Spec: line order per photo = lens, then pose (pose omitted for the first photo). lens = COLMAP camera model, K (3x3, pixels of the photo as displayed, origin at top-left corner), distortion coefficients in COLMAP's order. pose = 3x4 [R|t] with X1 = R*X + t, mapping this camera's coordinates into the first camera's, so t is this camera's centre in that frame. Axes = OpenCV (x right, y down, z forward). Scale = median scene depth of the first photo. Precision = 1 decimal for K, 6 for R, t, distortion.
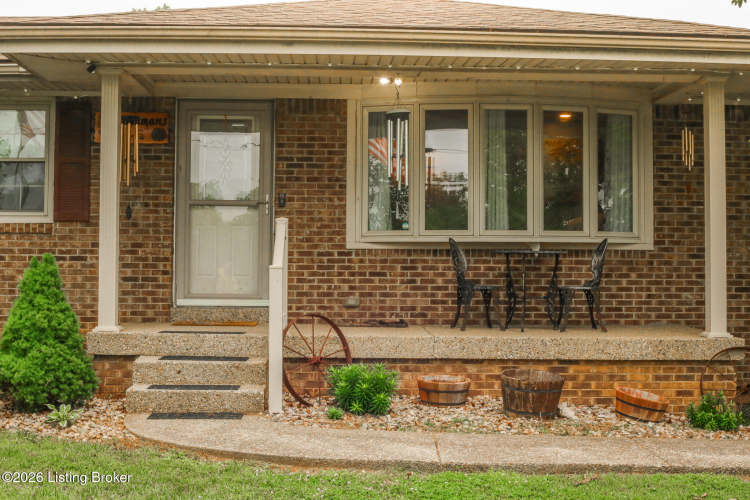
lens RADIAL K [[1077.8, 0, 374.6], [0, 1077.8, 249.3], [0, 0, 1]] dist [-0.055093, 0.000000]
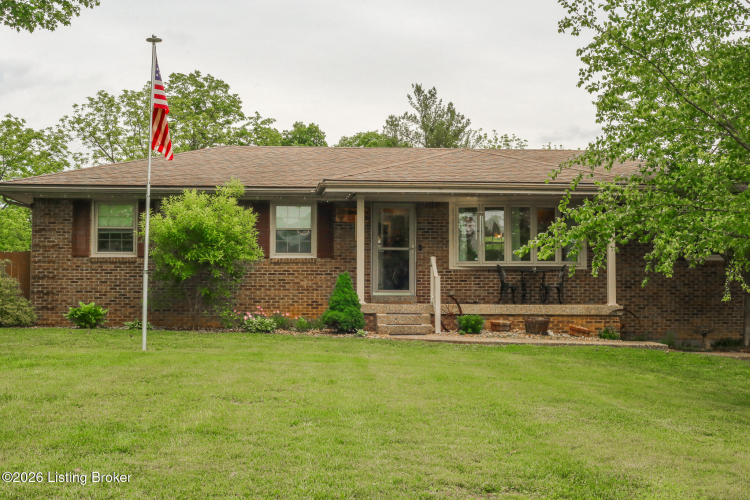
lens RADIAL K [[1077.8, 0, 375.4], [0, 1077.8, 250.6], [0, 0, 1]] dist [-0.055093, 0.000000]
pose [[0.999344, -0.003086, 0.036081, -0.273518], [0.003795, 0.999801, -0.019594, 0.003619], [-0.036014, 0.019718, 0.999157, -1.283404]]
